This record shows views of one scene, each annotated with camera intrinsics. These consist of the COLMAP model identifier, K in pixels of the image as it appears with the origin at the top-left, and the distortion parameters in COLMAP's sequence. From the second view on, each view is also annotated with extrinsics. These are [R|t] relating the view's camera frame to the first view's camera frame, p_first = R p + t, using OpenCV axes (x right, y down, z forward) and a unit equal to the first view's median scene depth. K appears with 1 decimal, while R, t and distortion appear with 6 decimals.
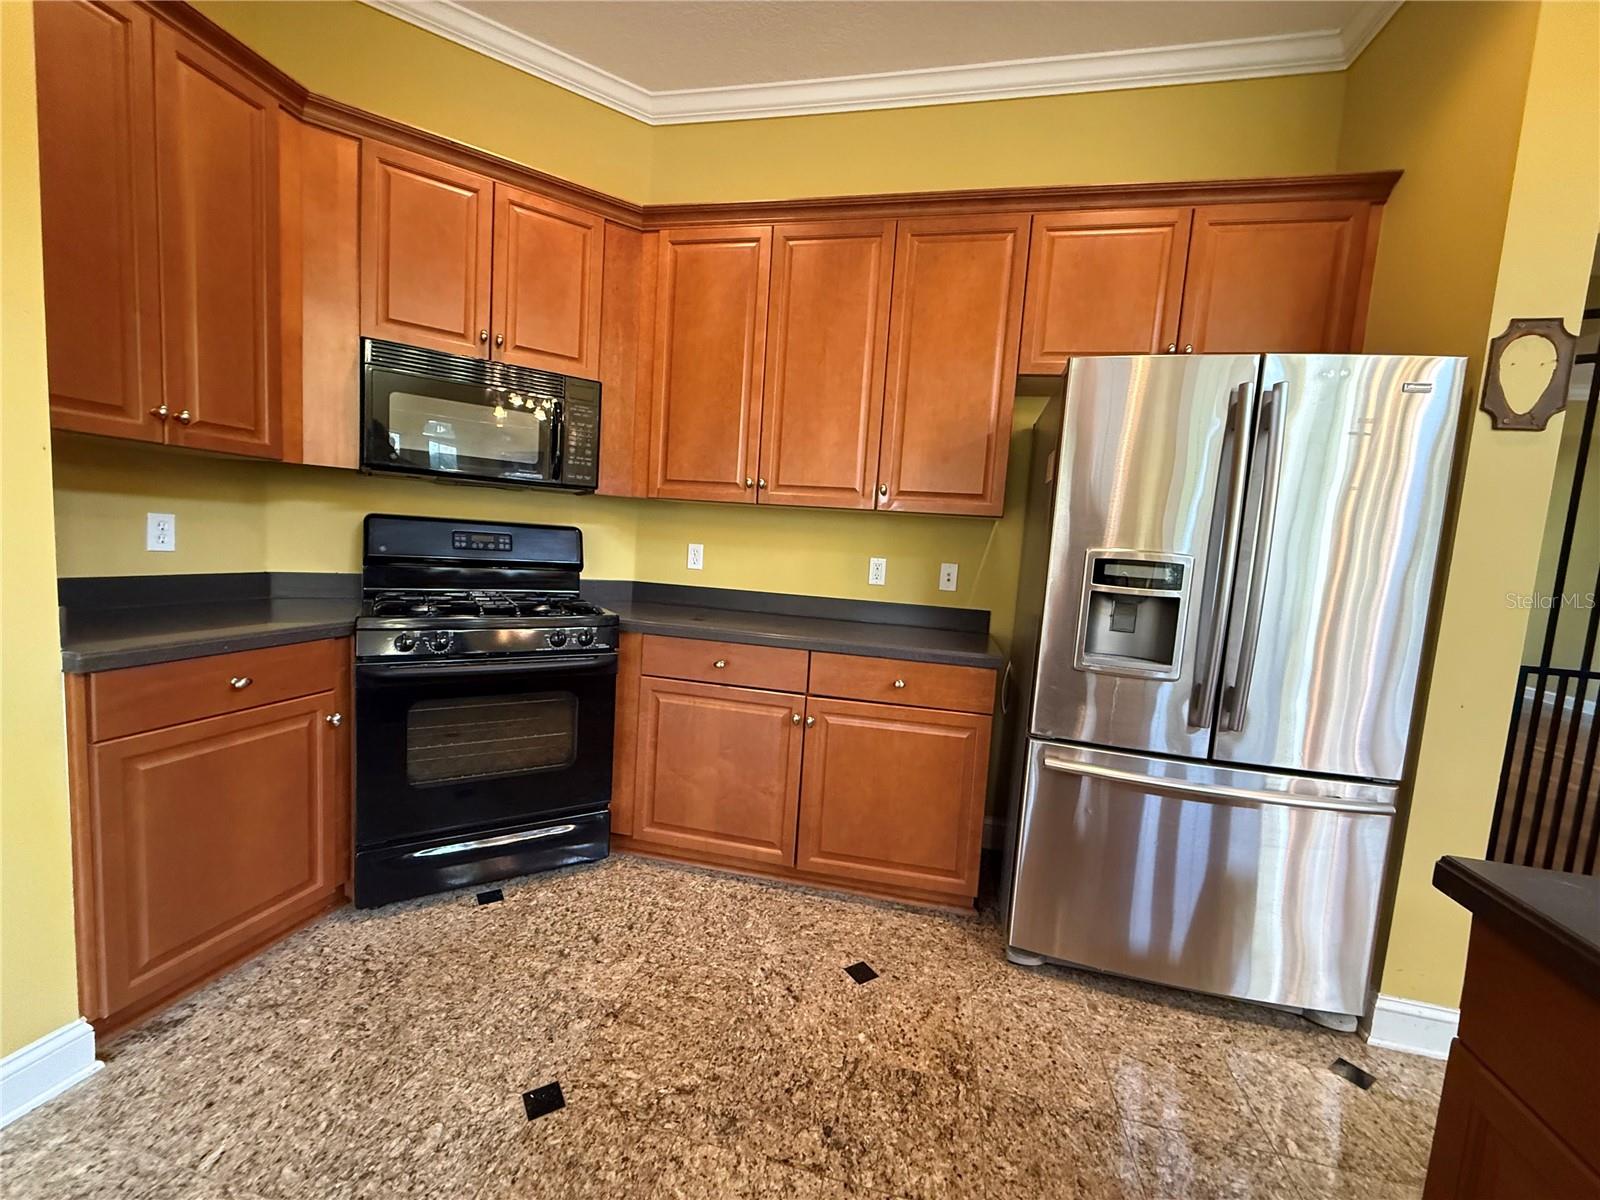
lens RADIAL K [[637.9, 0, 799.0], [0, 637.9, 600.9], [0, 0, 1]] dist [-0.001804, -0.000177]
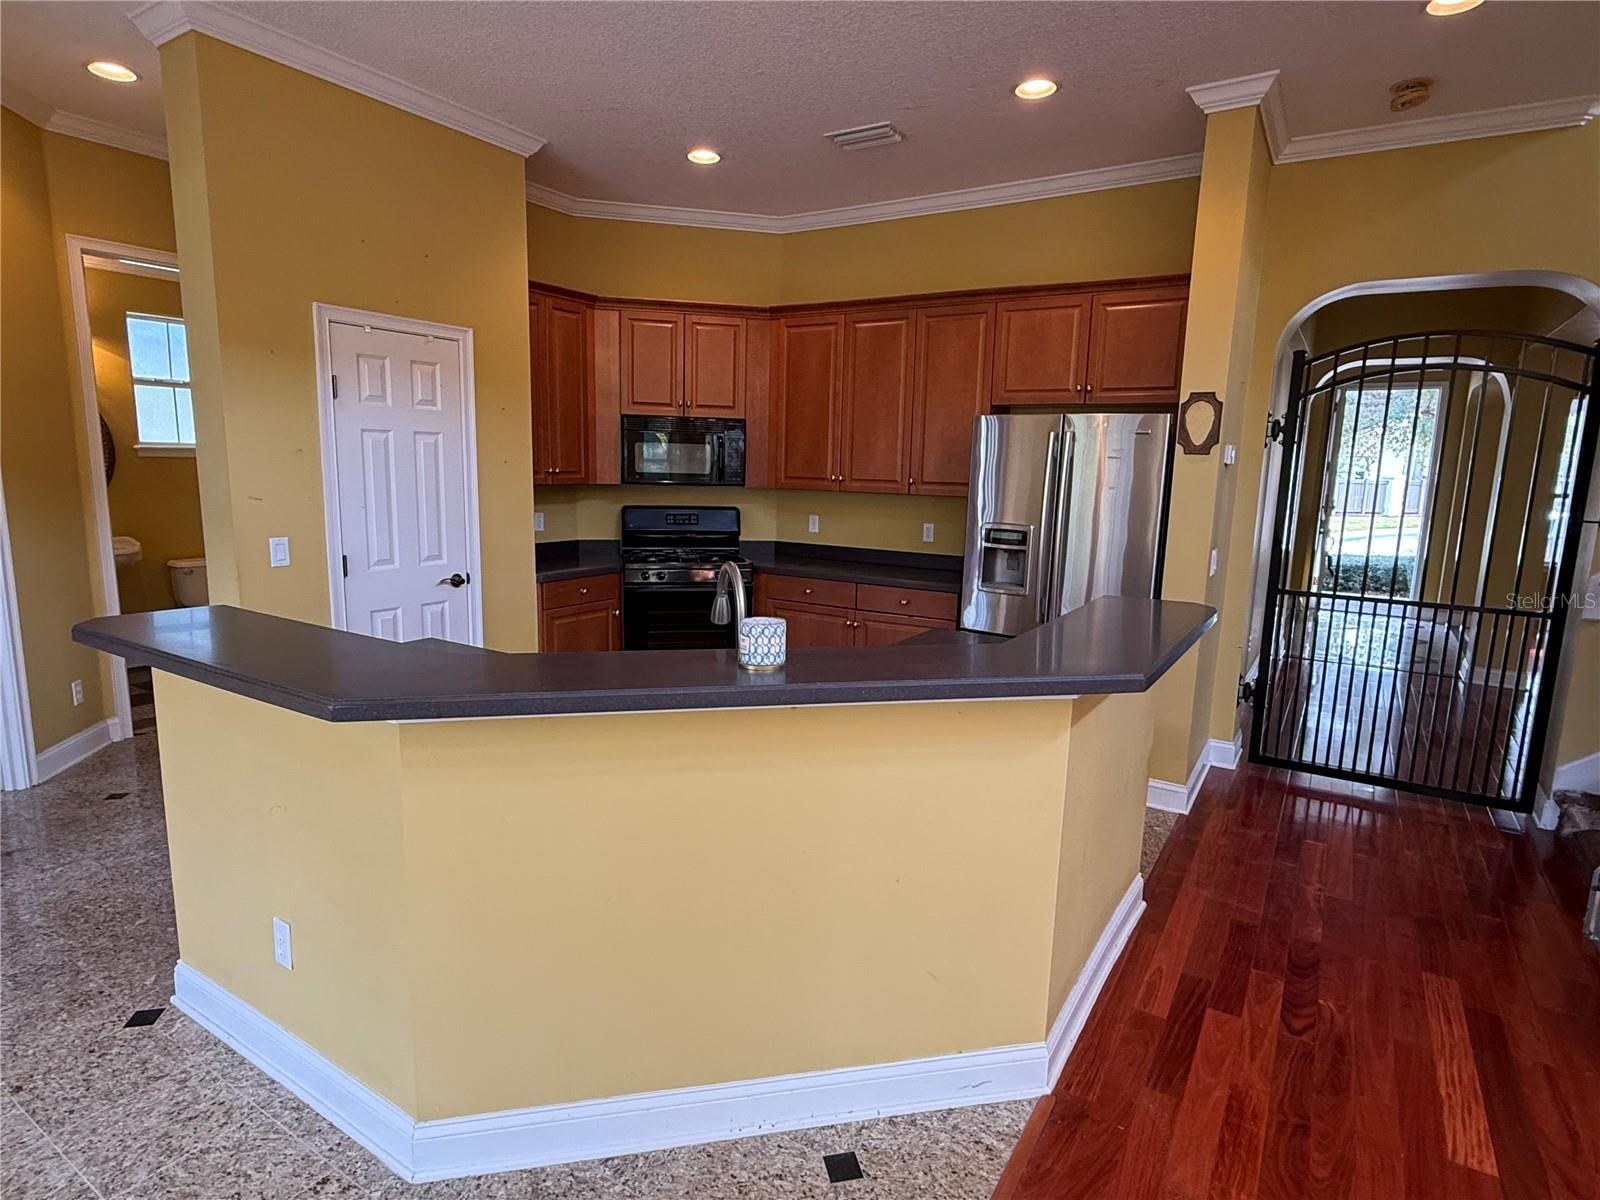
lens RADIAL K [[862.7, 0, 789.7], [0, 862.7, 618.9], [0, 0, 1]] dist [-0.021559, 0.000154]
pose [[0.937913, 0.019532, -0.346321, 0.611294], [0.005126, 0.997524, 0.070140, 0.011440], [0.346834, -0.067560, 0.935490, -1.136115]]
